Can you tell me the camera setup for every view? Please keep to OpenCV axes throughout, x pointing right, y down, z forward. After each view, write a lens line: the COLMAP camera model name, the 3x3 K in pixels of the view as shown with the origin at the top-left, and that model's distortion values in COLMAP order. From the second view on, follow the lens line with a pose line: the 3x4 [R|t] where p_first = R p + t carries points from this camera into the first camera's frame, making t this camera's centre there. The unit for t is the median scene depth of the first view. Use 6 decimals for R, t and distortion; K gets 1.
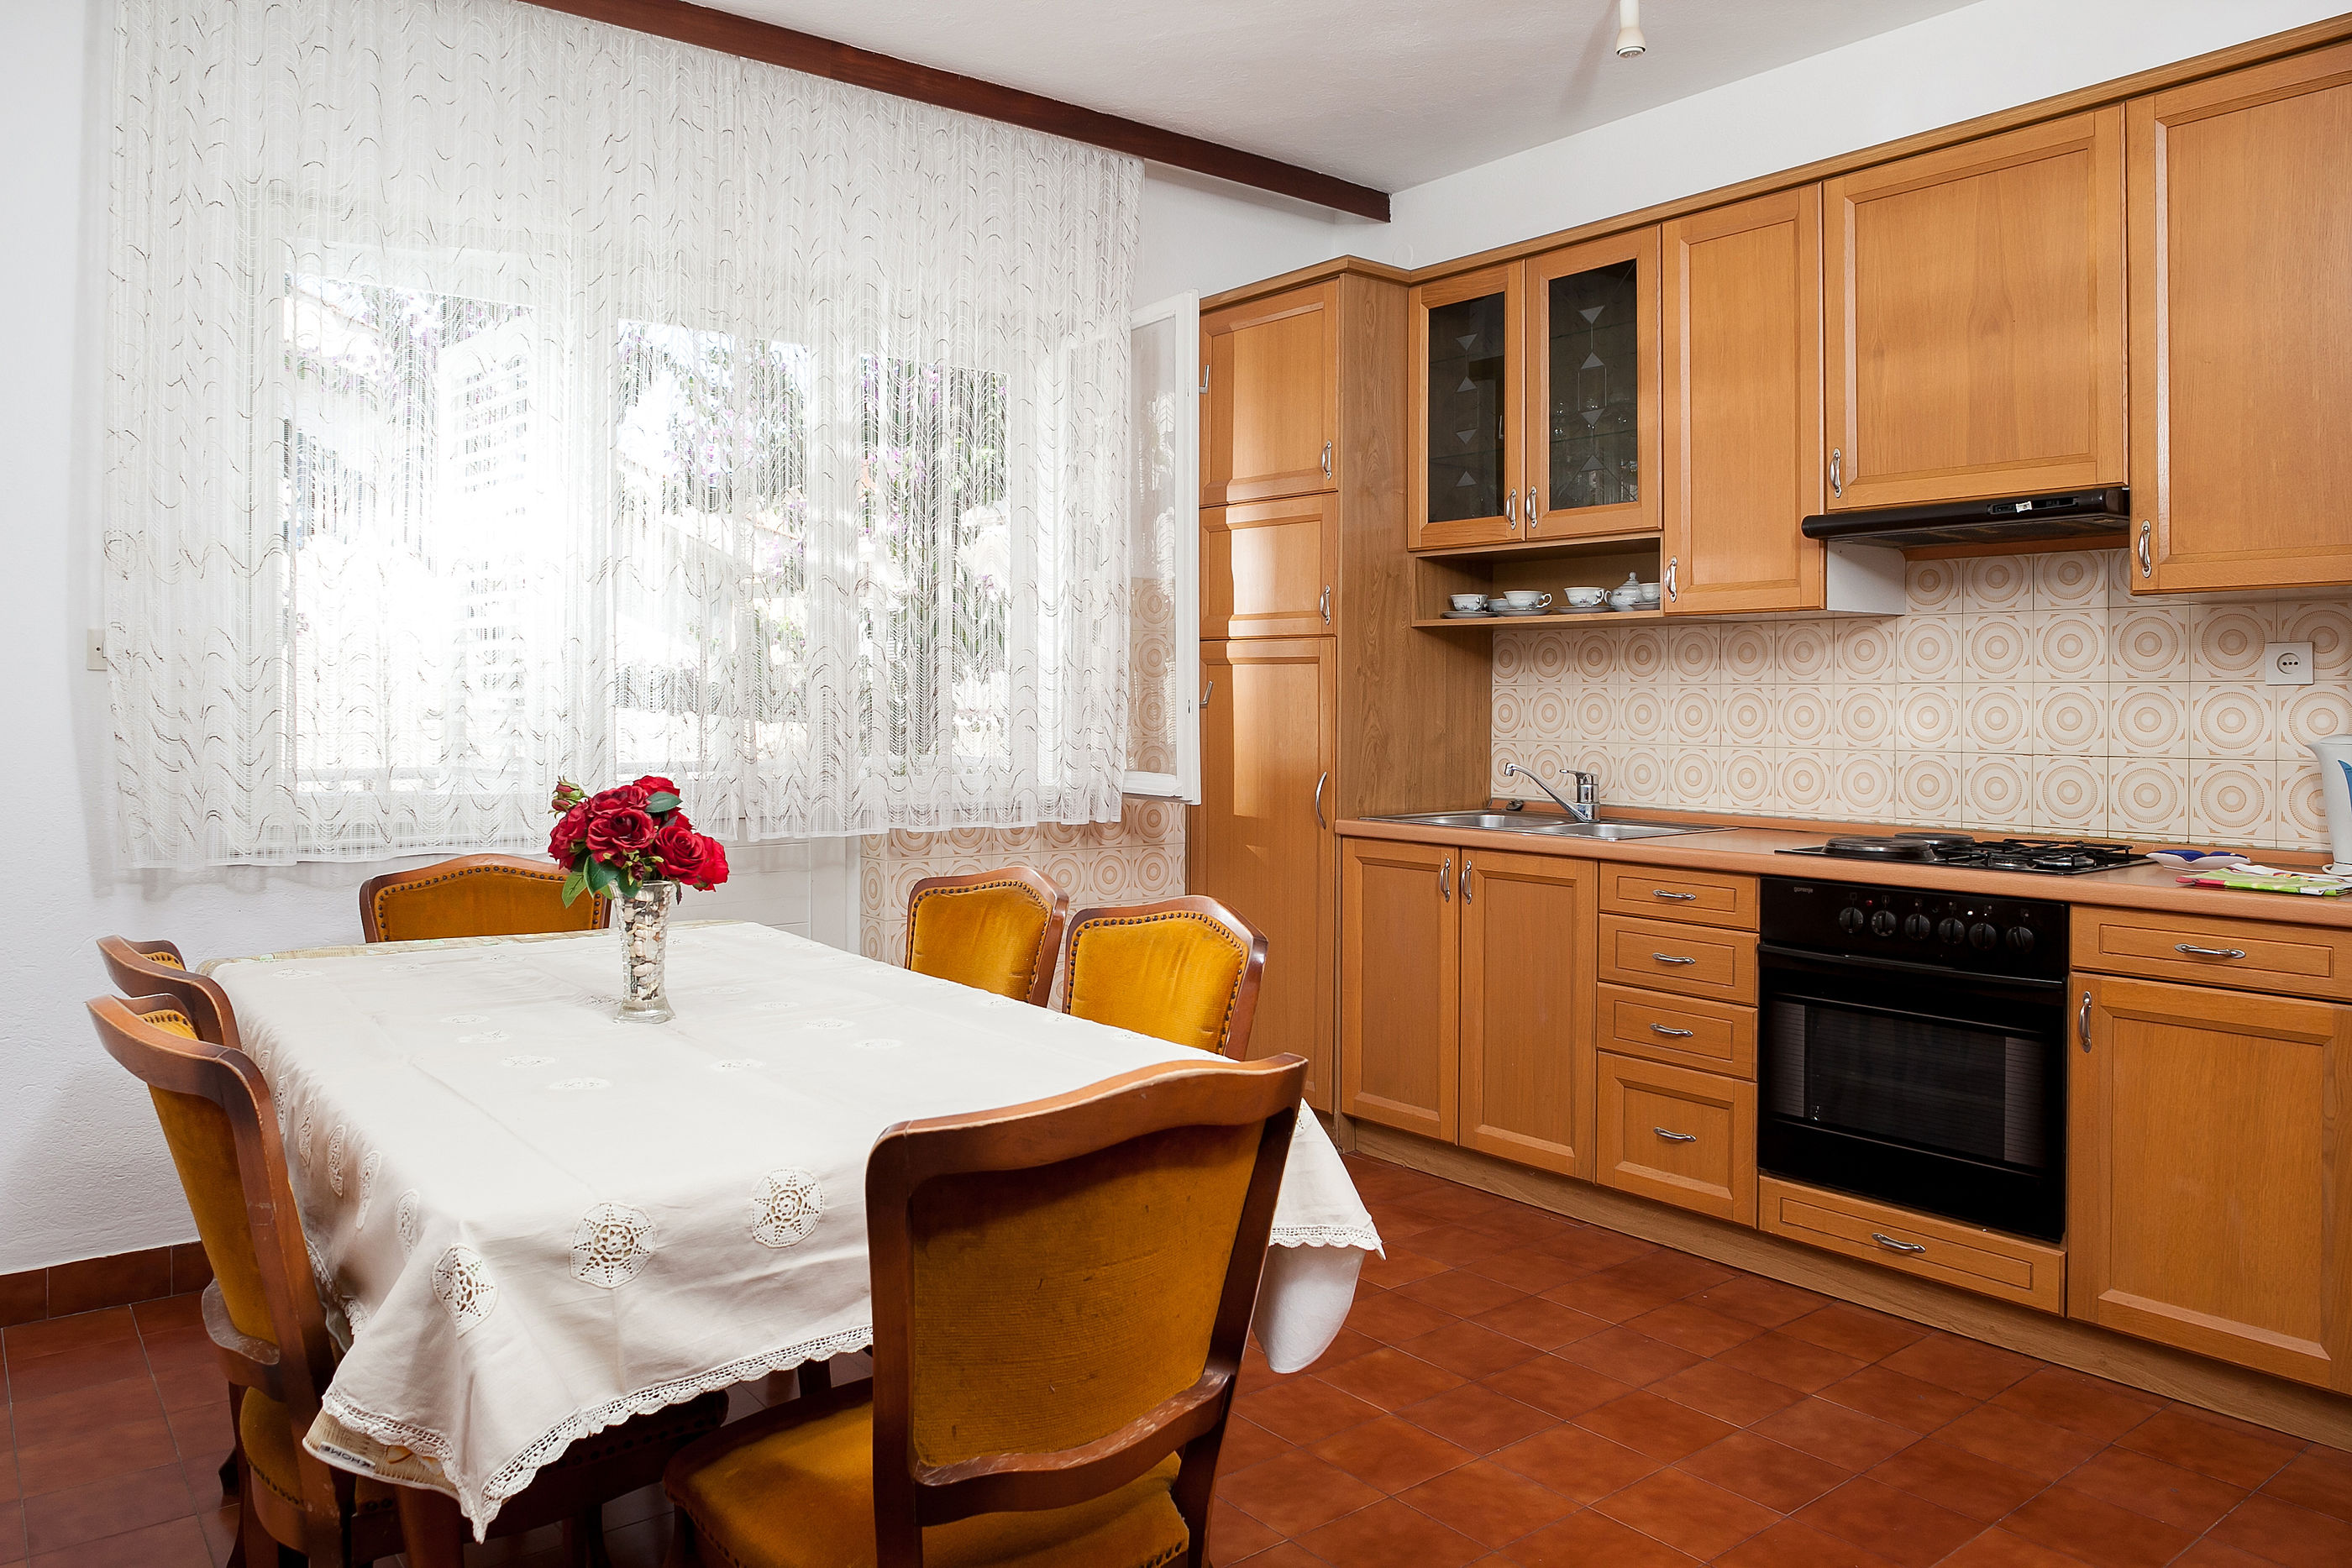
lens RADIAL K [[1641.0, 0, 1180.1], [0, 1641.0, 708.8], [0, 0, 1]] dist [-0.069256, 0.054637]
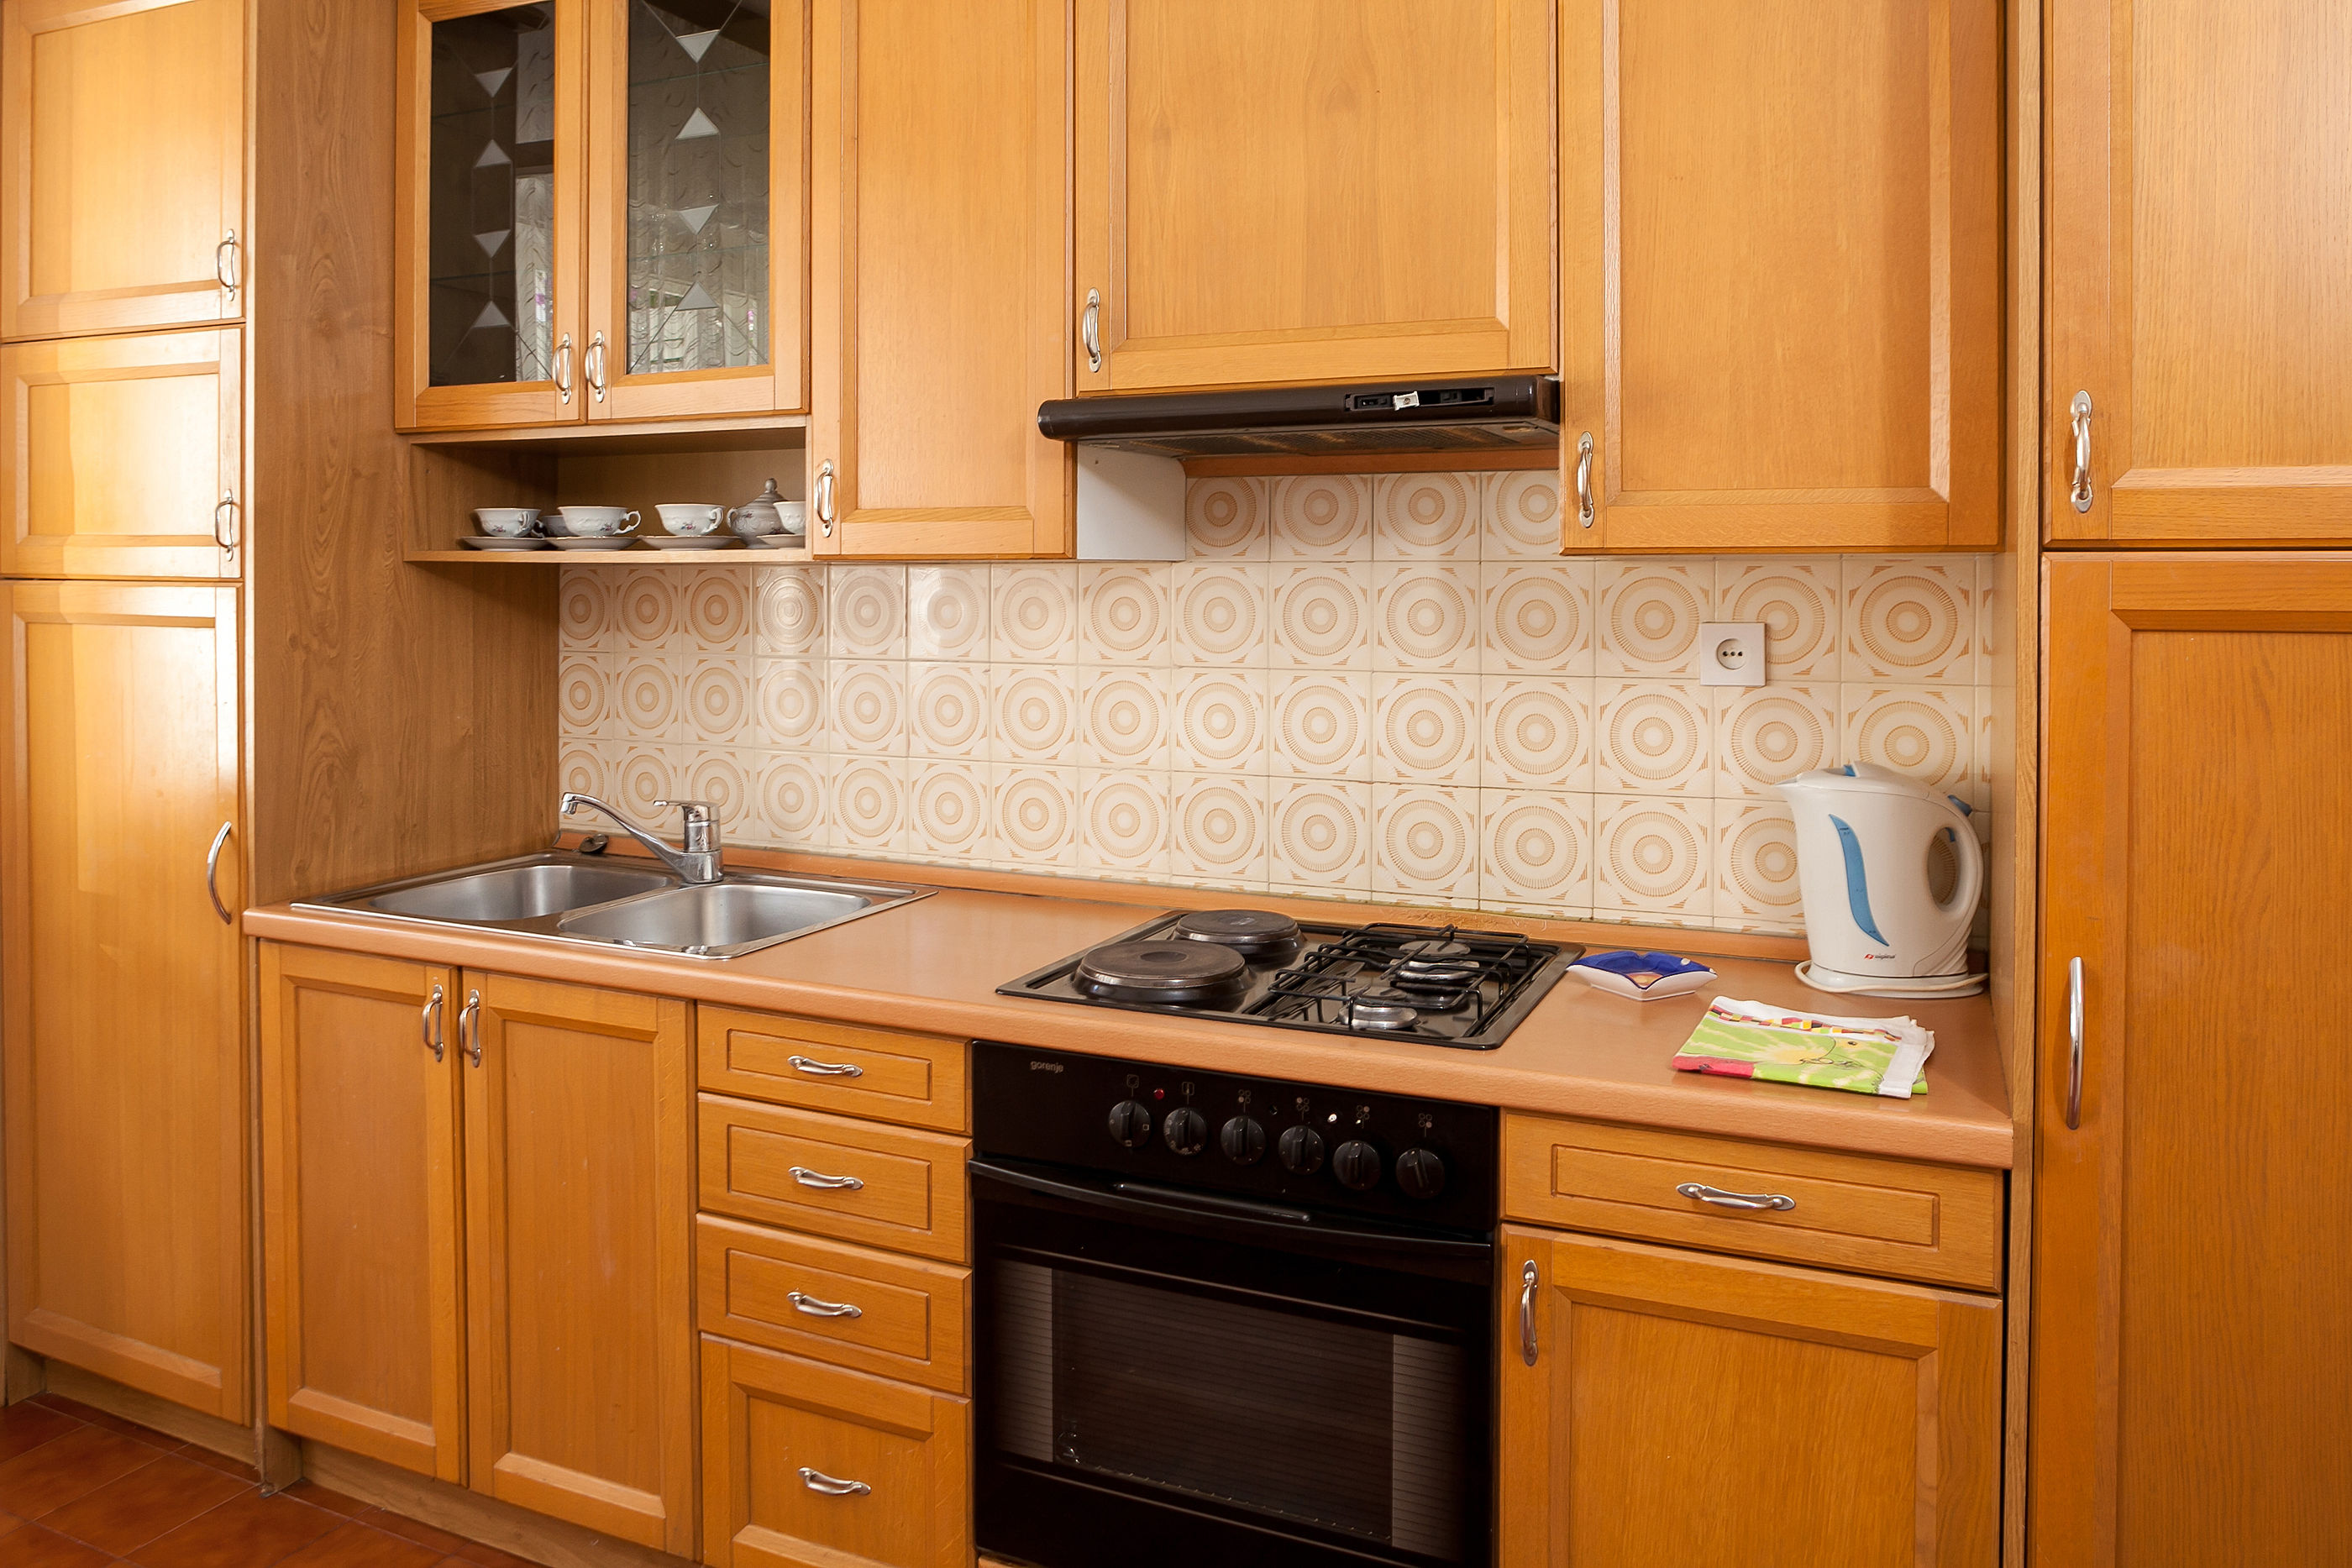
lens RADIAL K [[1637.9, 0, 1179.5], [0, 1637.9, 582.8], [0, 0, 1]] dist [-0.064871, 0.053932]
pose [[0.889984, -0.002466, 0.455985, 0.158269], [0.003569, 0.999992, -0.001557, -0.051572], [-0.455977, 0.003013, 0.889986, 0.449643]]
